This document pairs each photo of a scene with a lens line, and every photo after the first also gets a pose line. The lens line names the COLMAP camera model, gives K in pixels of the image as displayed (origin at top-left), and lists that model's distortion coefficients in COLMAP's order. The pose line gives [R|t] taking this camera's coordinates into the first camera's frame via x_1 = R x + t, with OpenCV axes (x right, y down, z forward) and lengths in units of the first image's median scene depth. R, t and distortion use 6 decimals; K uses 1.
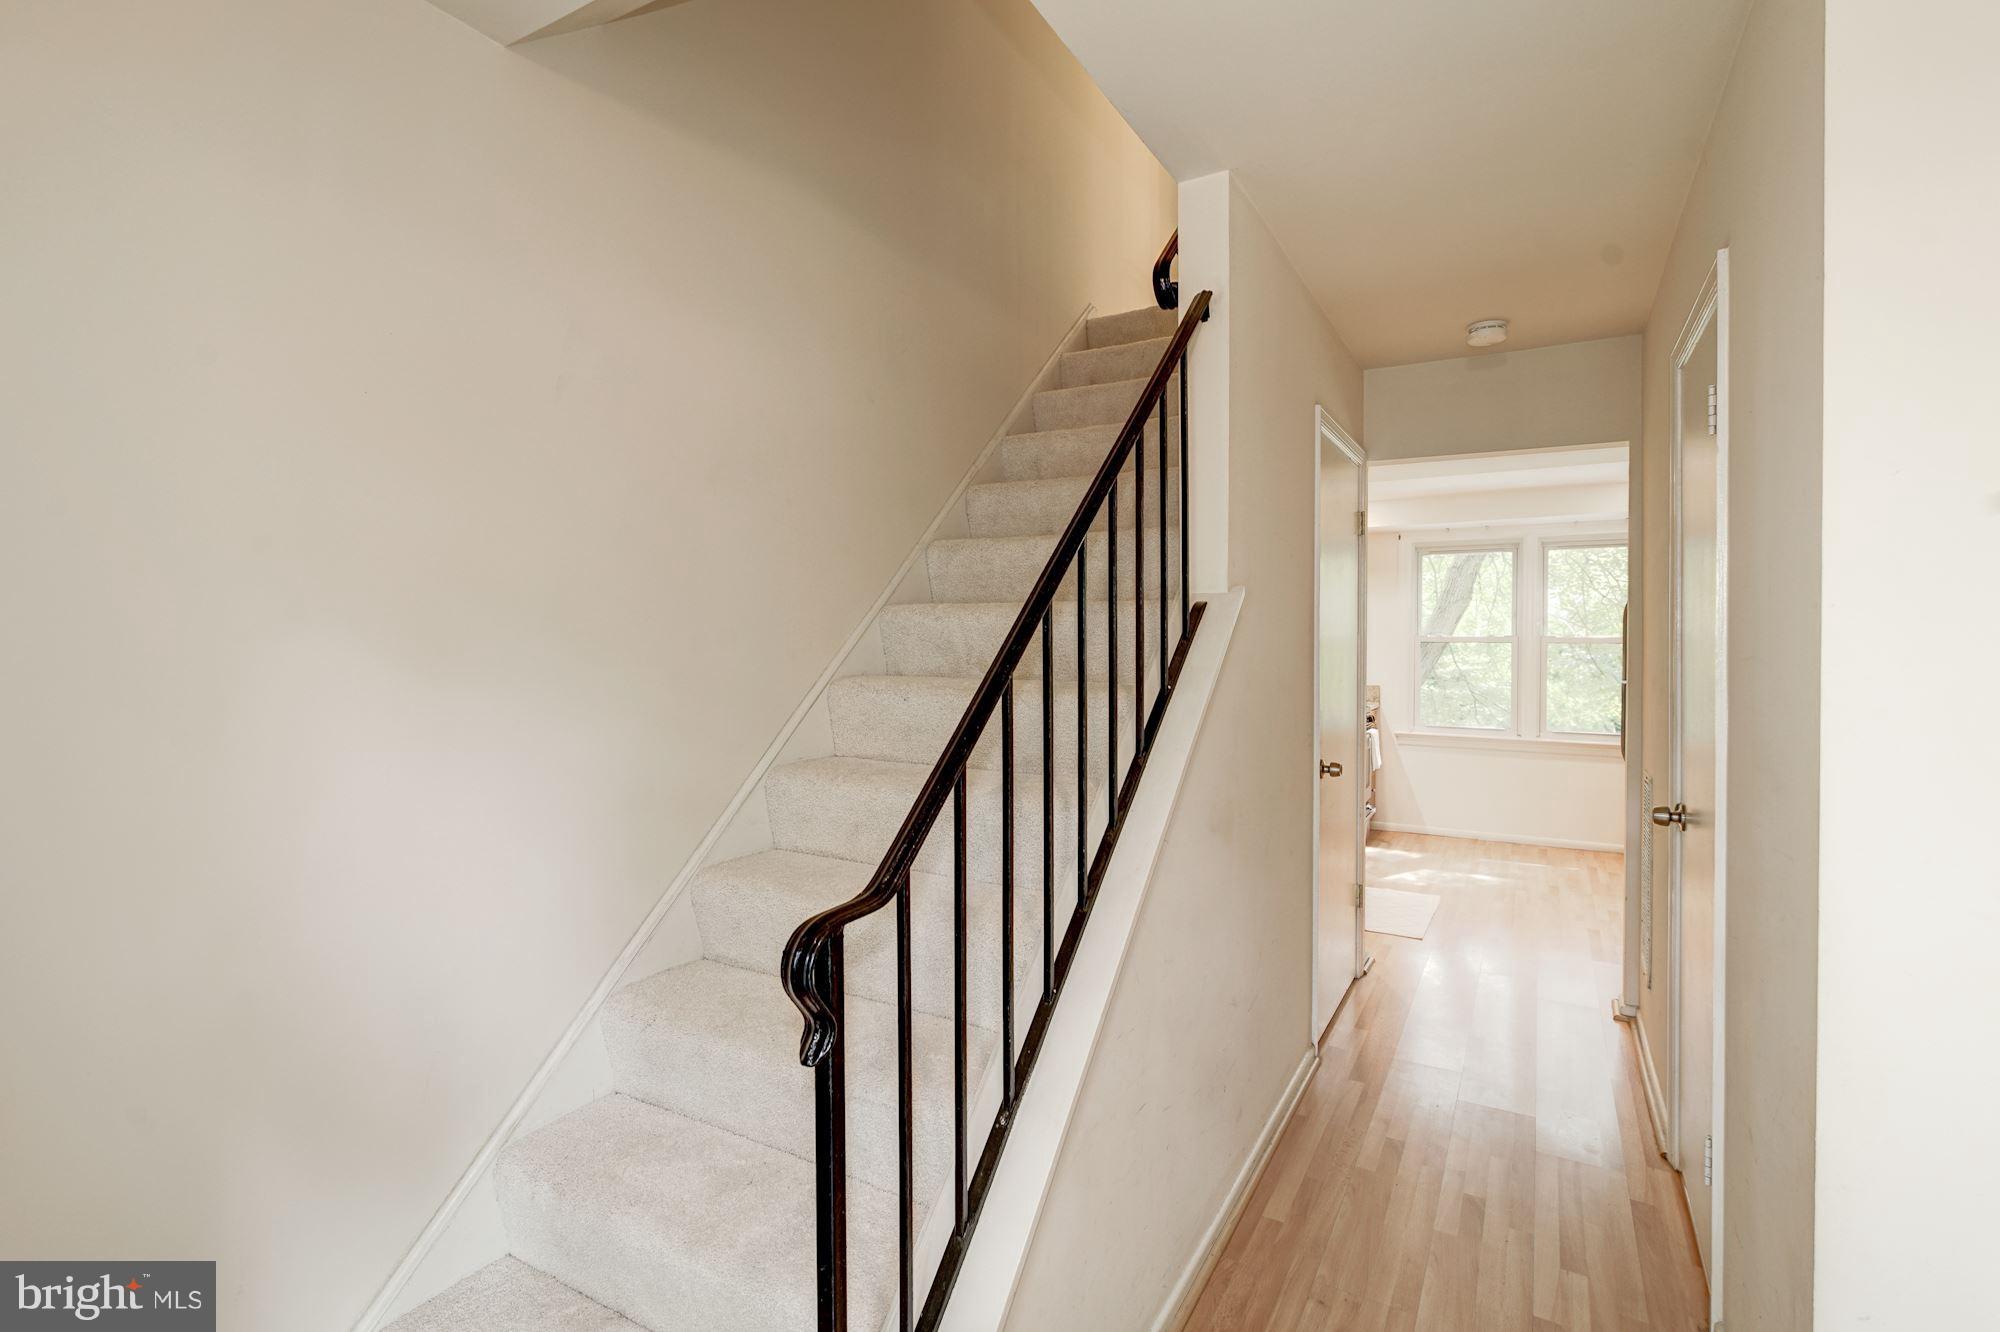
lens RADIAL K [[918.1, 0, 996.7], [0, 918.1, 631.2], [0, 0, 1]] dist [-0.000373, 0.000116]
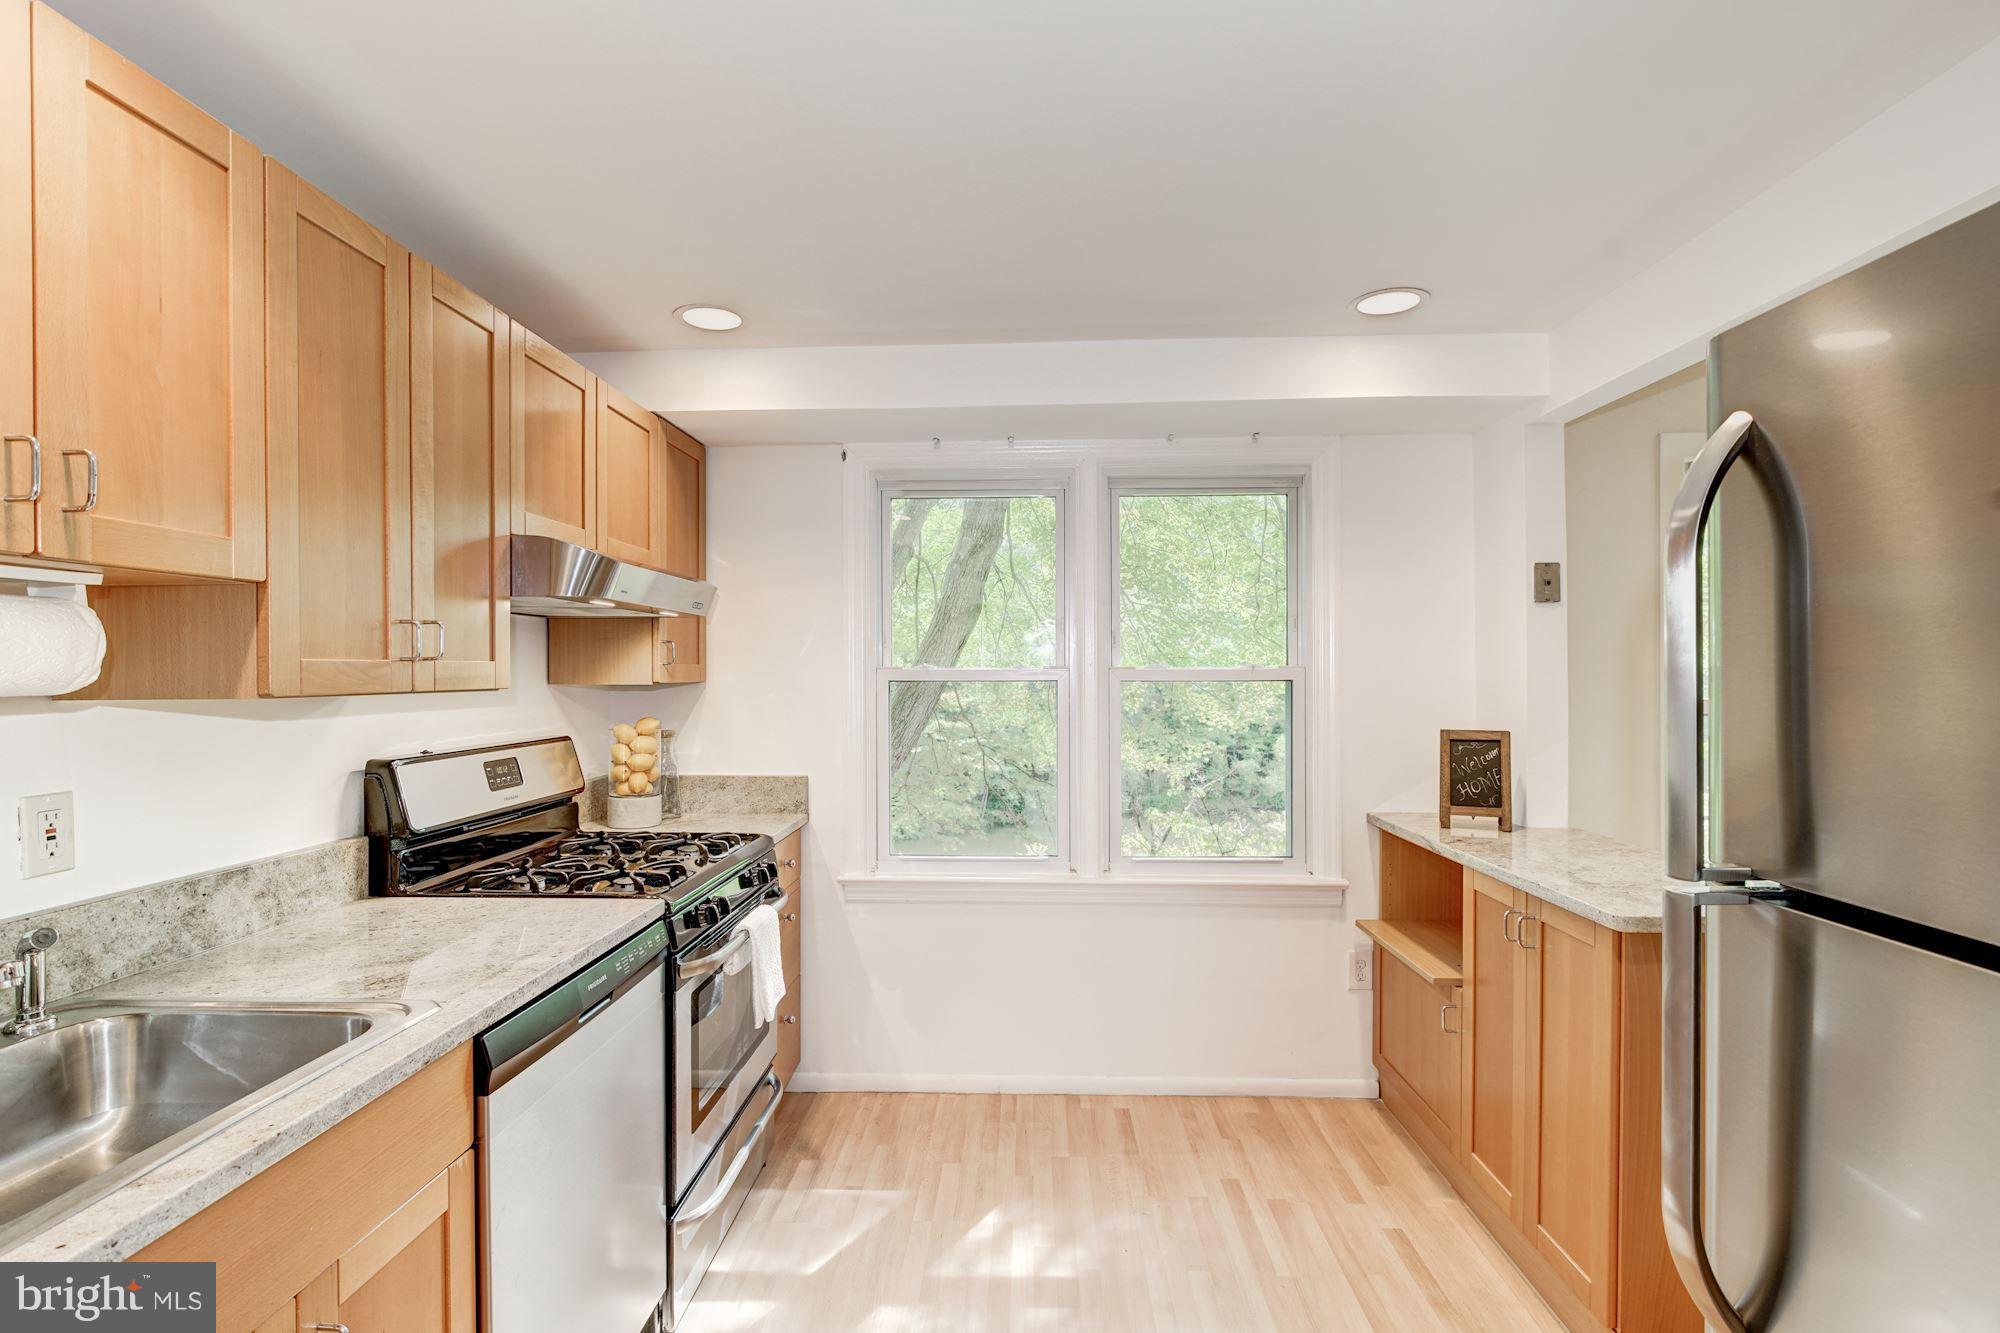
lens RADIAL K [[932.3, 0, 989.4], [0, 932.3, 673.2], [0, 0, 1]] dist [-0.000651, 0.000745]
pose [[0.880076, -0.006693, 0.474787, 0.282690], [0.004824, 0.999975, 0.005154, 0.006172], [-0.474809, -0.002246, 0.880086, 0.560701]]
